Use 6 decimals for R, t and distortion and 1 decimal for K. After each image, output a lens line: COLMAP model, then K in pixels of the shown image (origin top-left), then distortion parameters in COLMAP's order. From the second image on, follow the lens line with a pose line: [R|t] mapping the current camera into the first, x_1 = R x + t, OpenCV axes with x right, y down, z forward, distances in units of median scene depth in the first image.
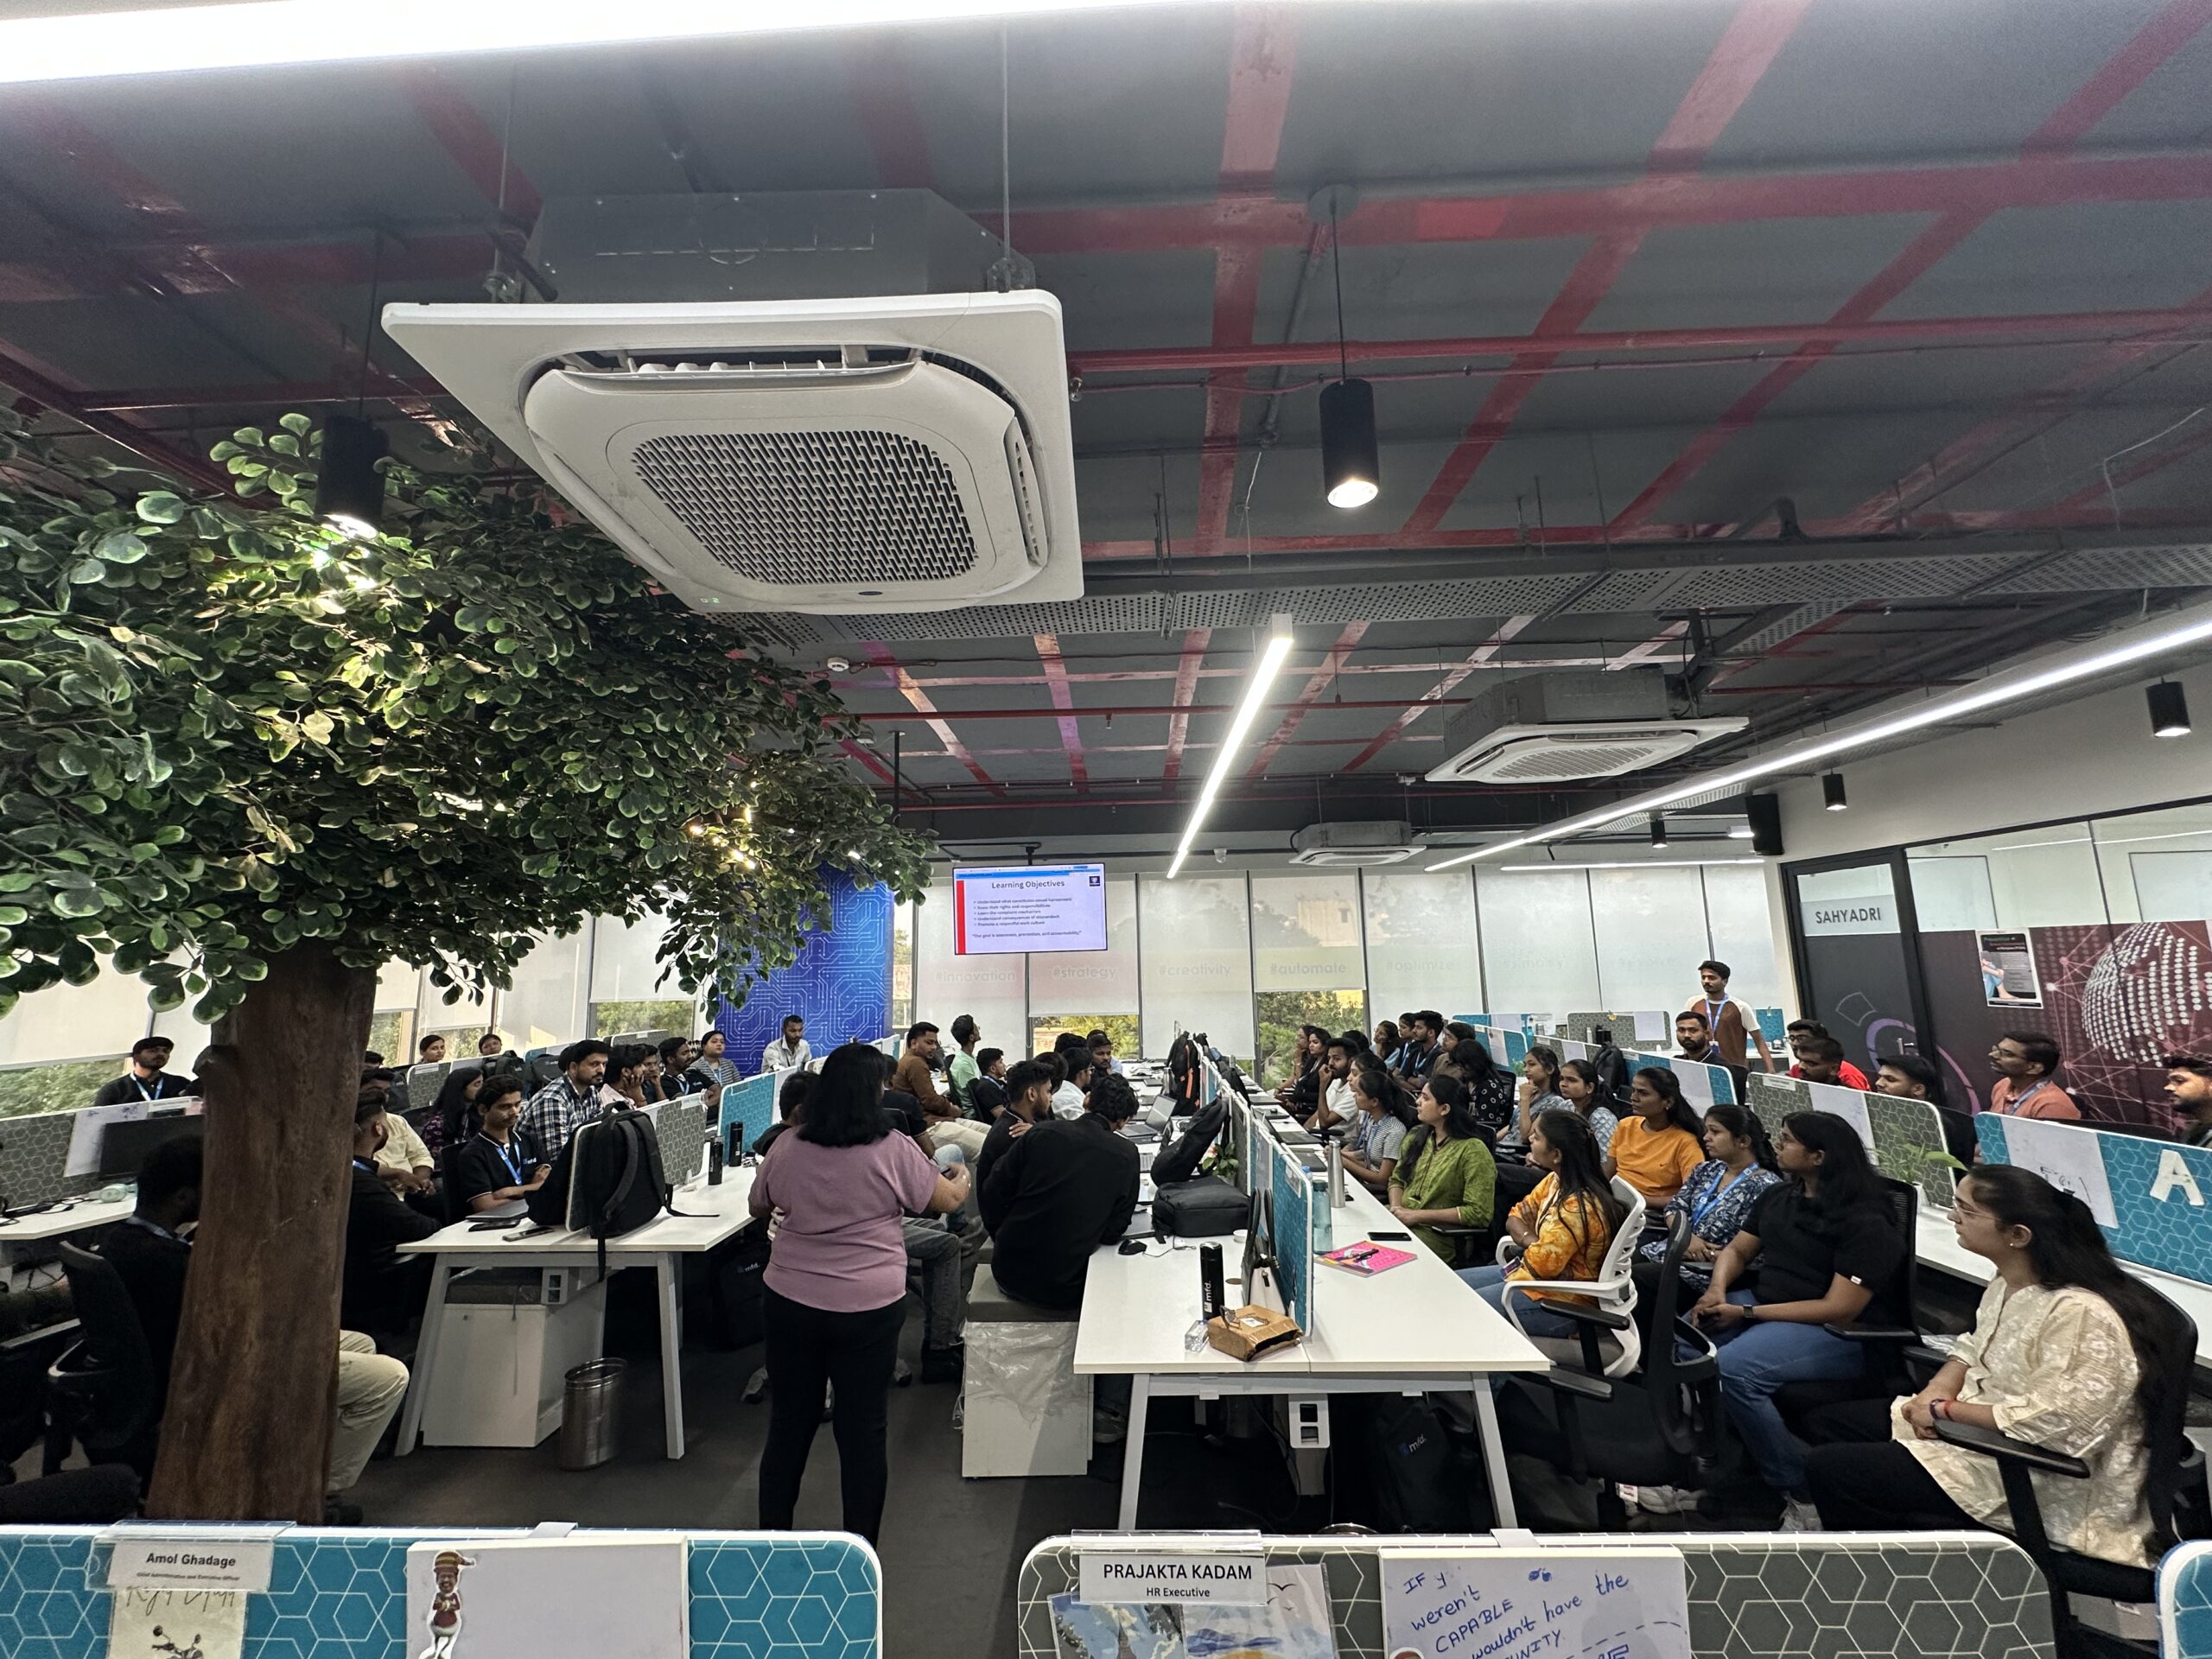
lens RADIAL K [[886.7, 0, 1103.9], [0, 886.7, 831.5], [0, 0, 1]] dist [-0.002763, 0.002098]
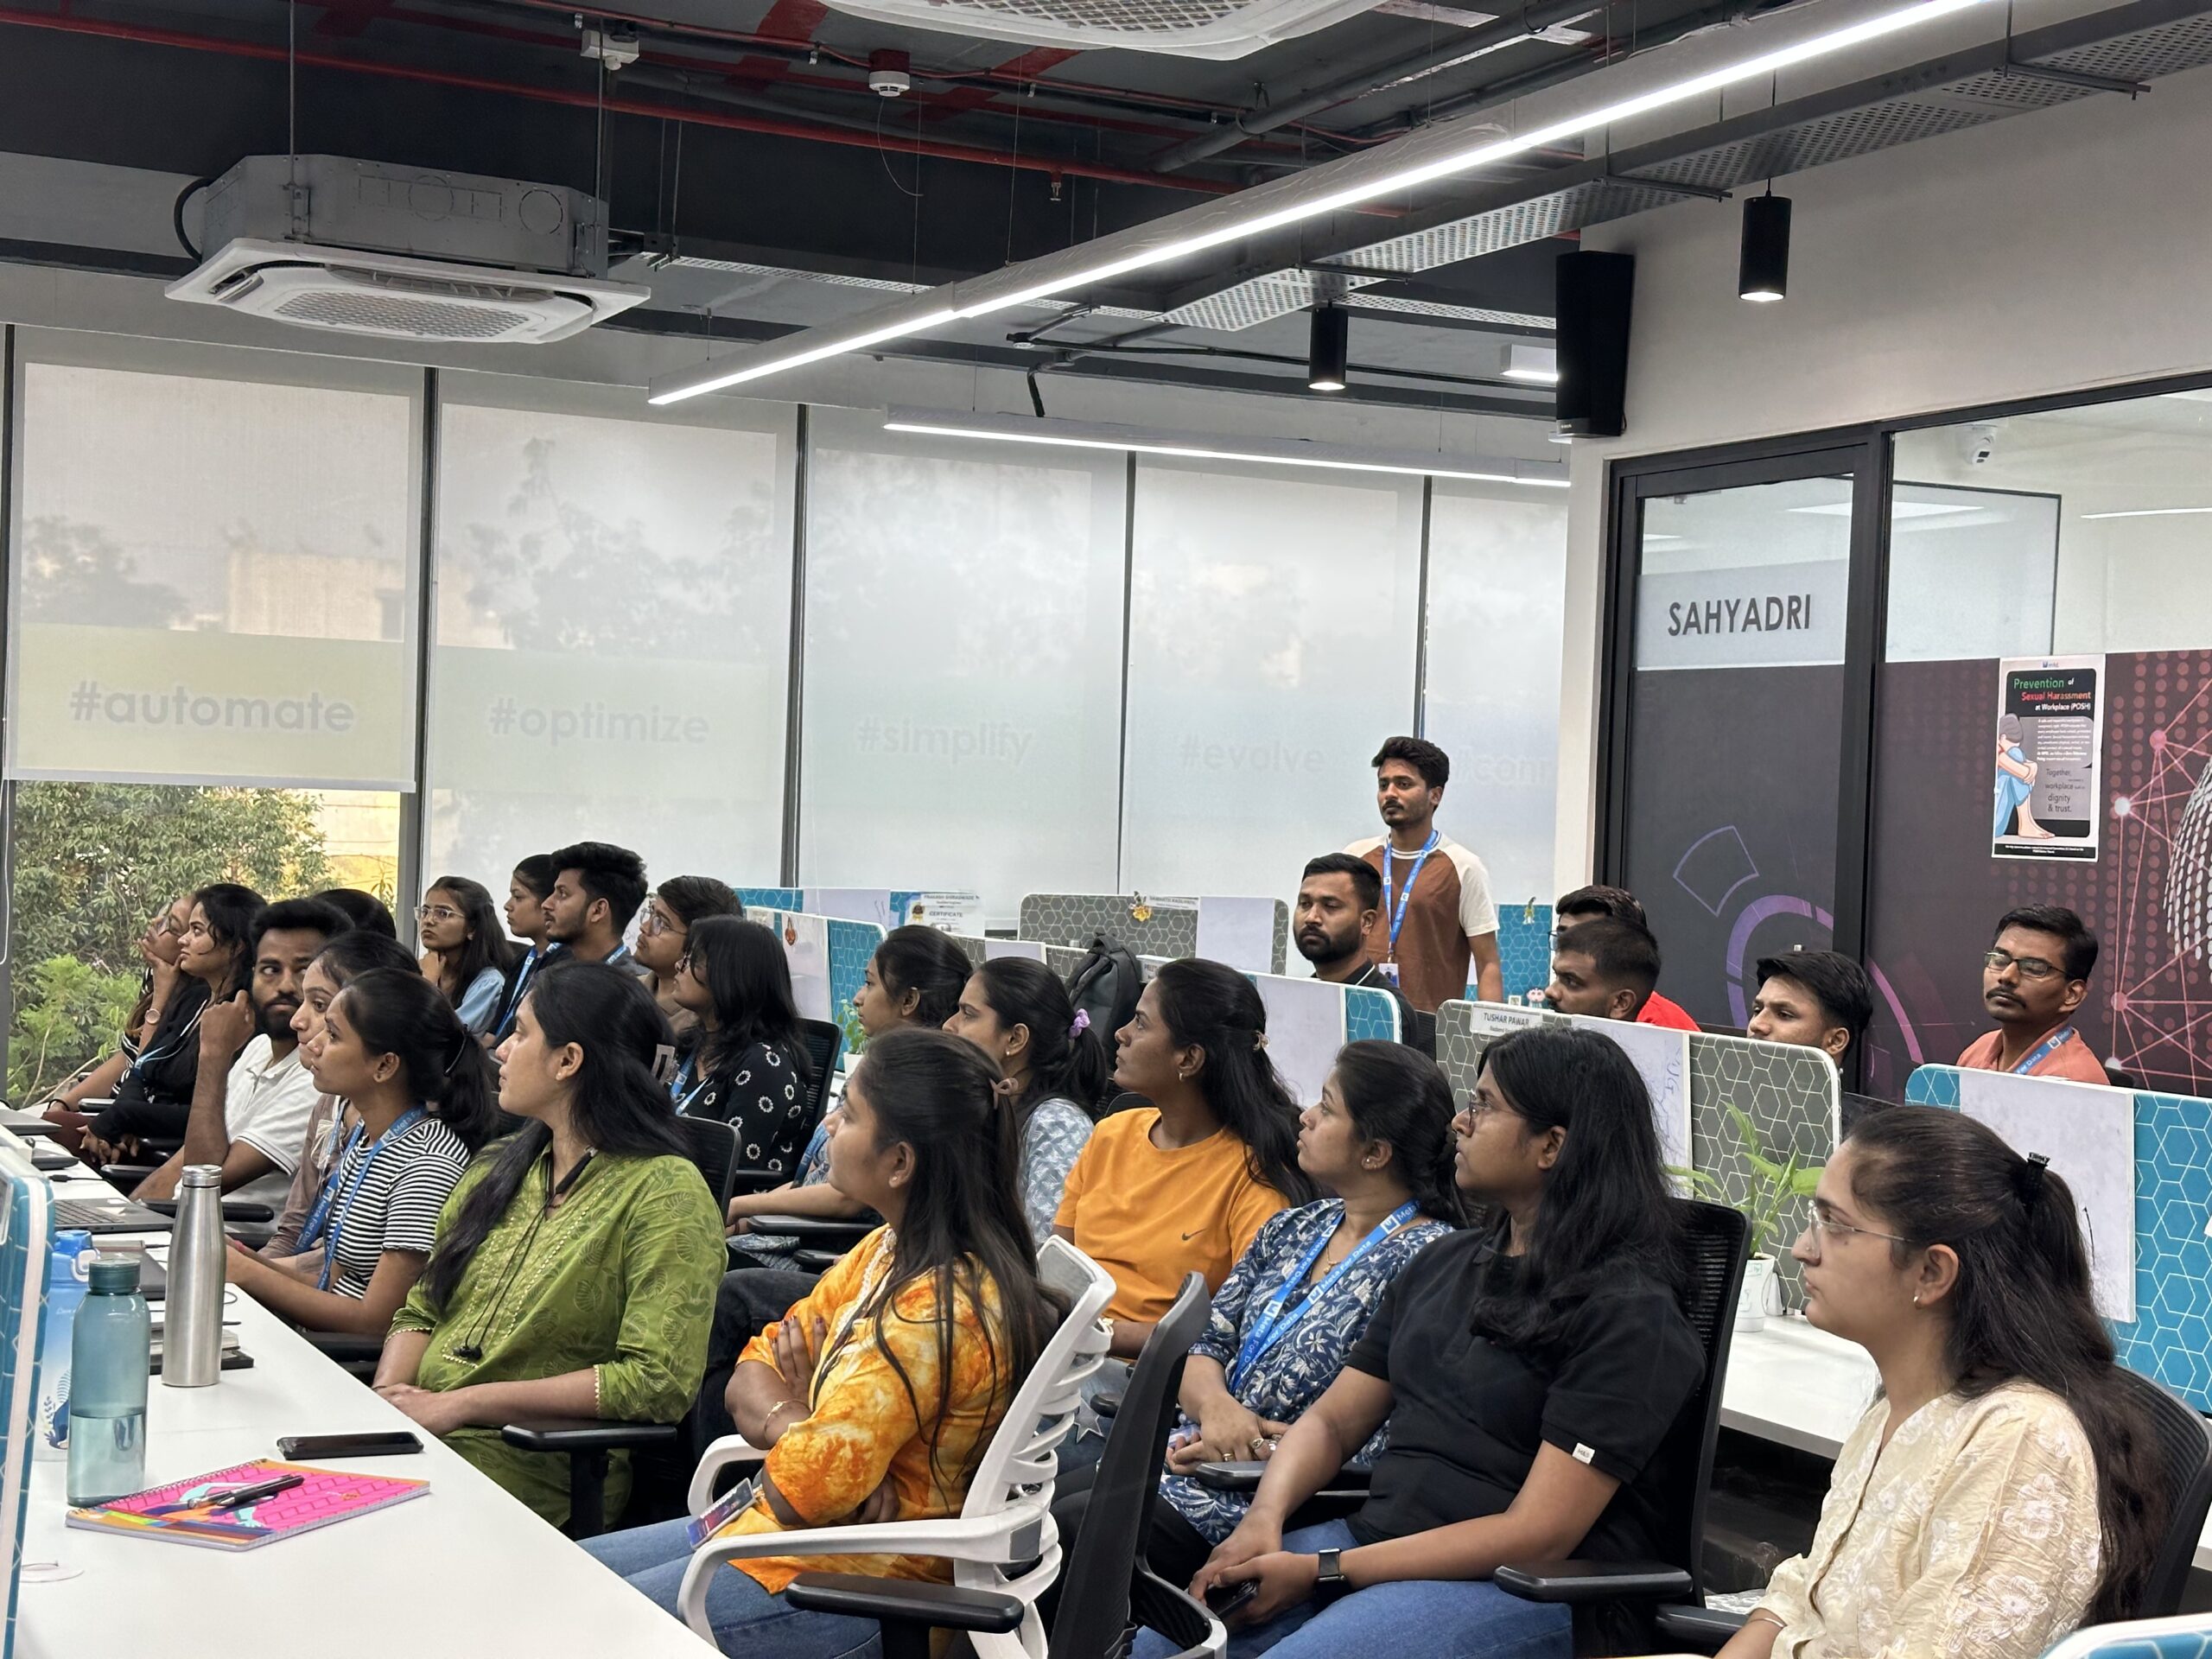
lens RADIAL K [[3091.6, 0, 1102.3], [0, 3091.6, 855.2], [0, 0, 1]] dist [0.138100, 0.000000]
pose [[0.880591, 0.044677, 0.471766, 0.032239], [-0.123284, 0.982864, 0.137041, 0.069939], [-0.457559, -0.178839, 0.871009, 0.004997]]
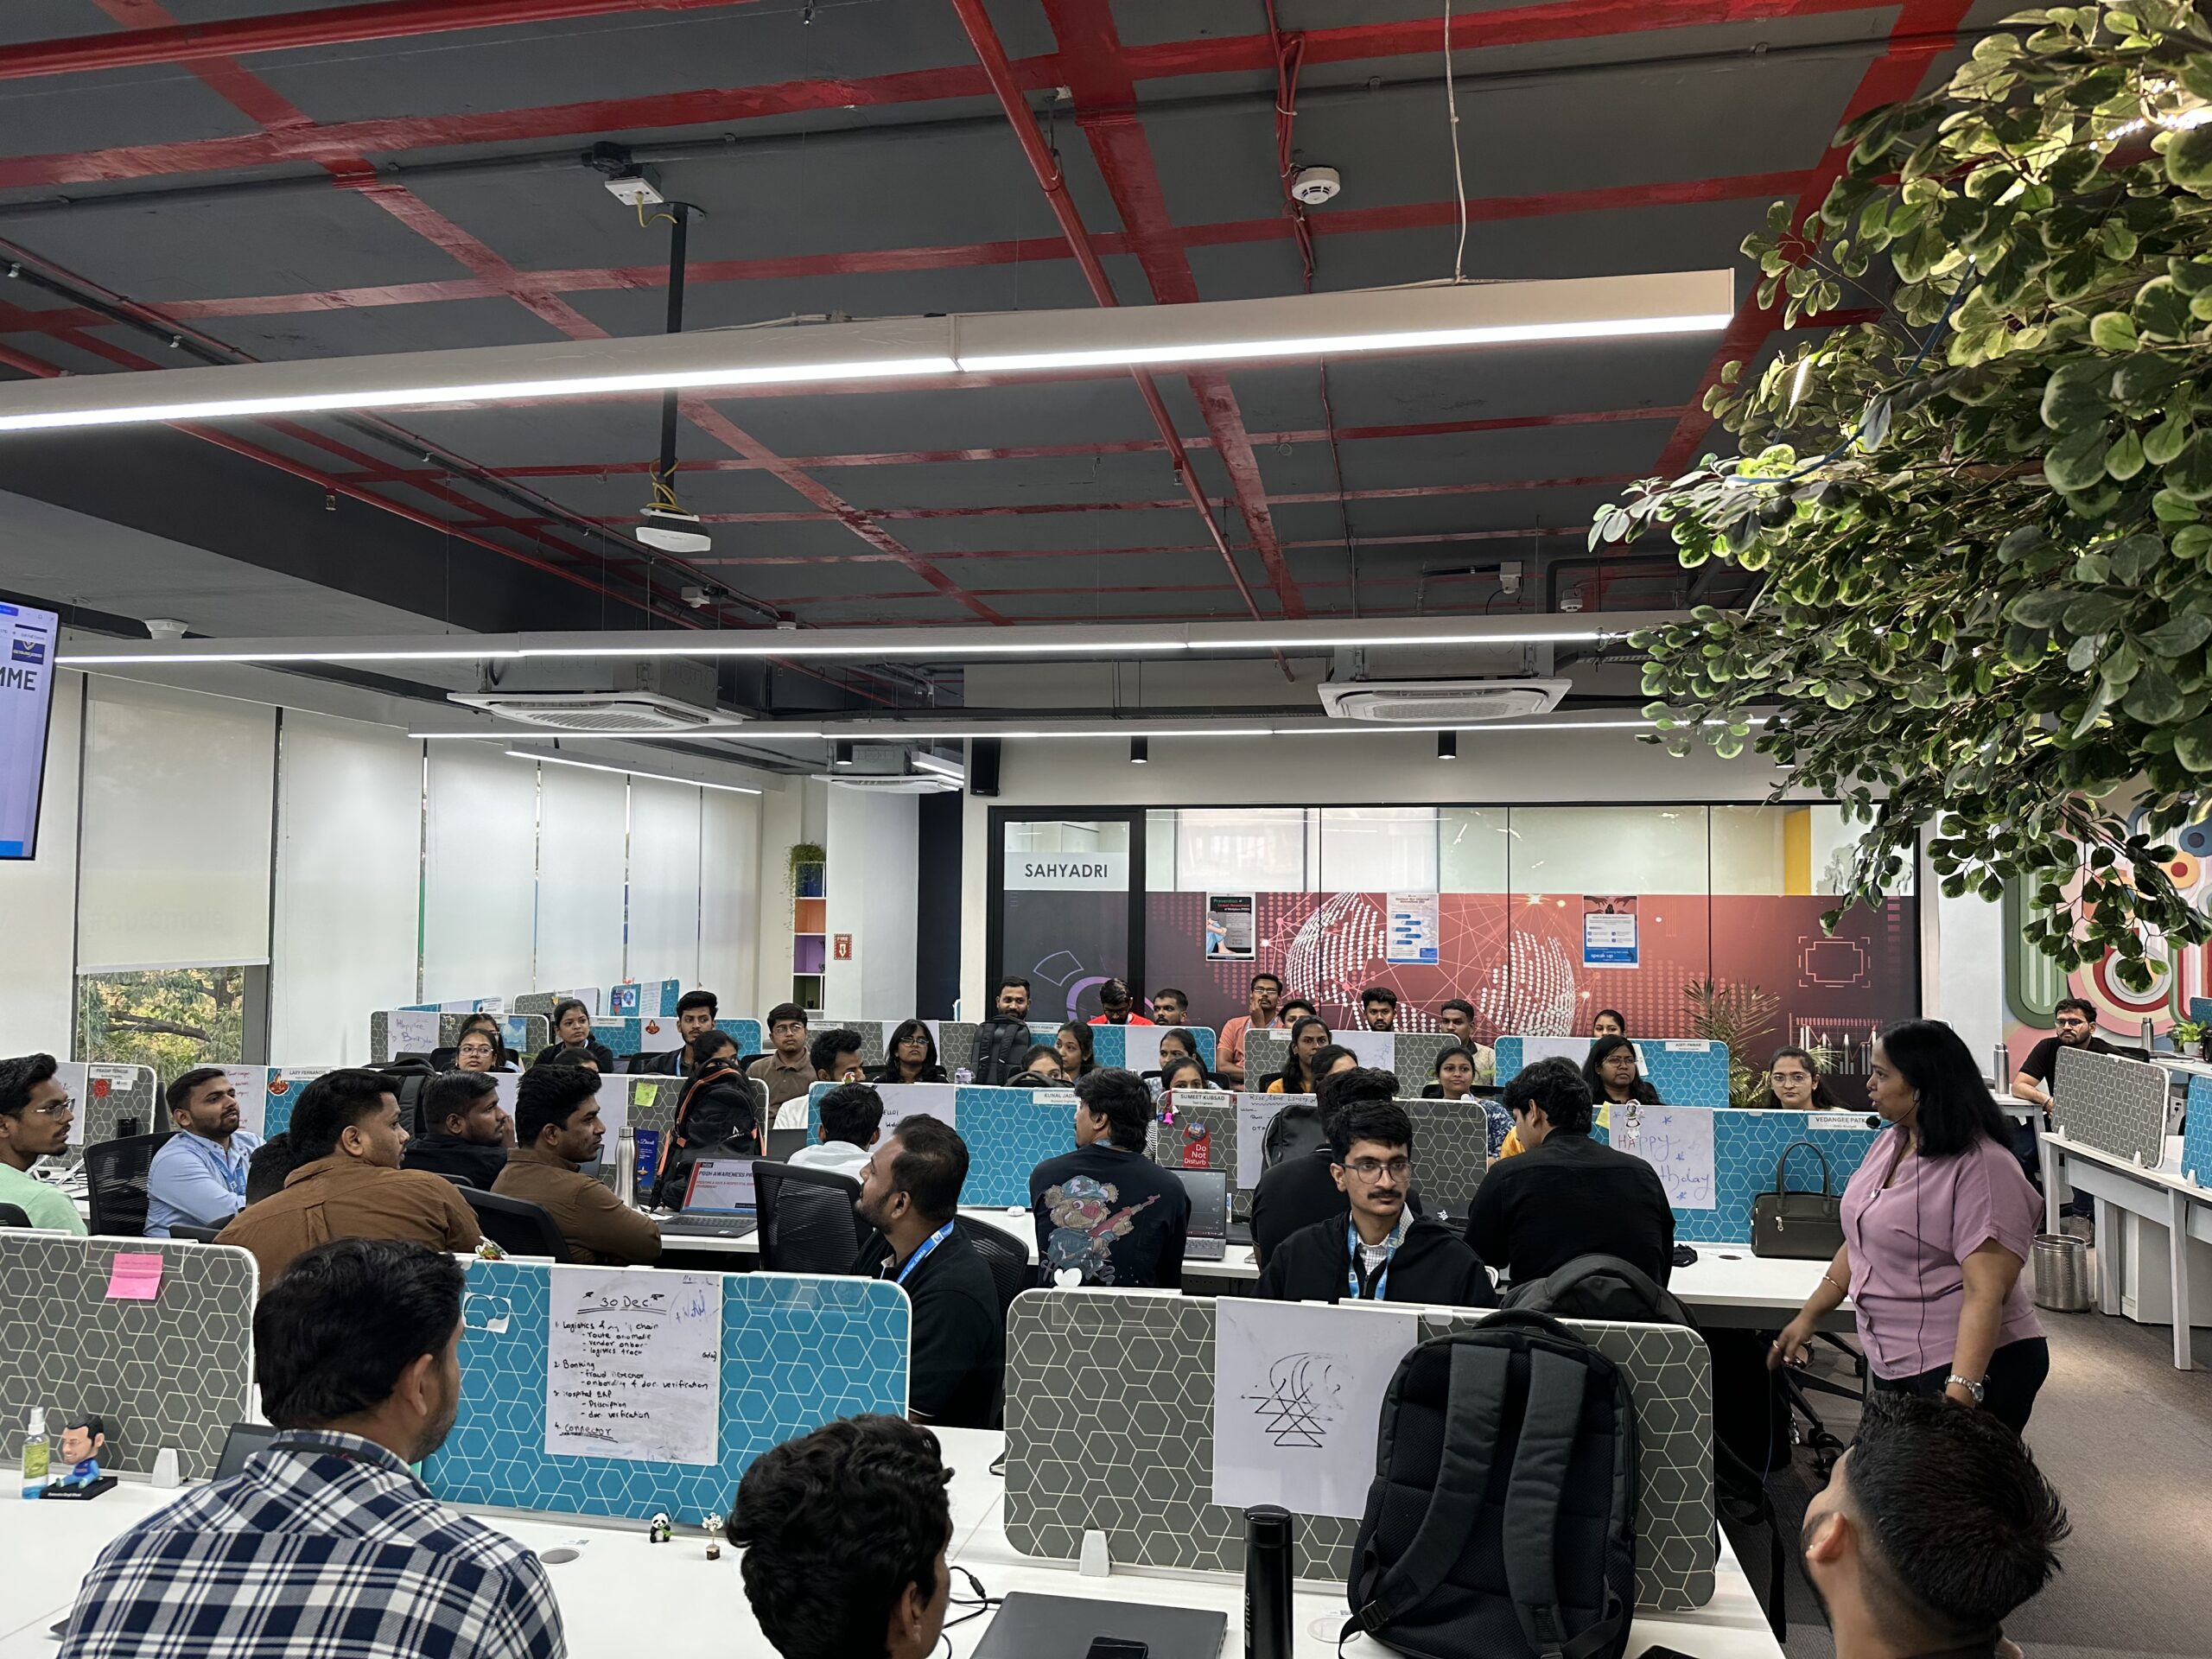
lens RADIAL K [[1560.3, 0, 1069.7], [0, 1560.3, 818.9], [0, 0, 1]] dist [0.041828, -0.048546]
pose [[0.161076, 0.074831, 0.984101, -1.120011], [-0.156835, 0.986392, -0.049335, 0.172959], [-0.974401, -0.146395, 0.170620, 1.023635]]
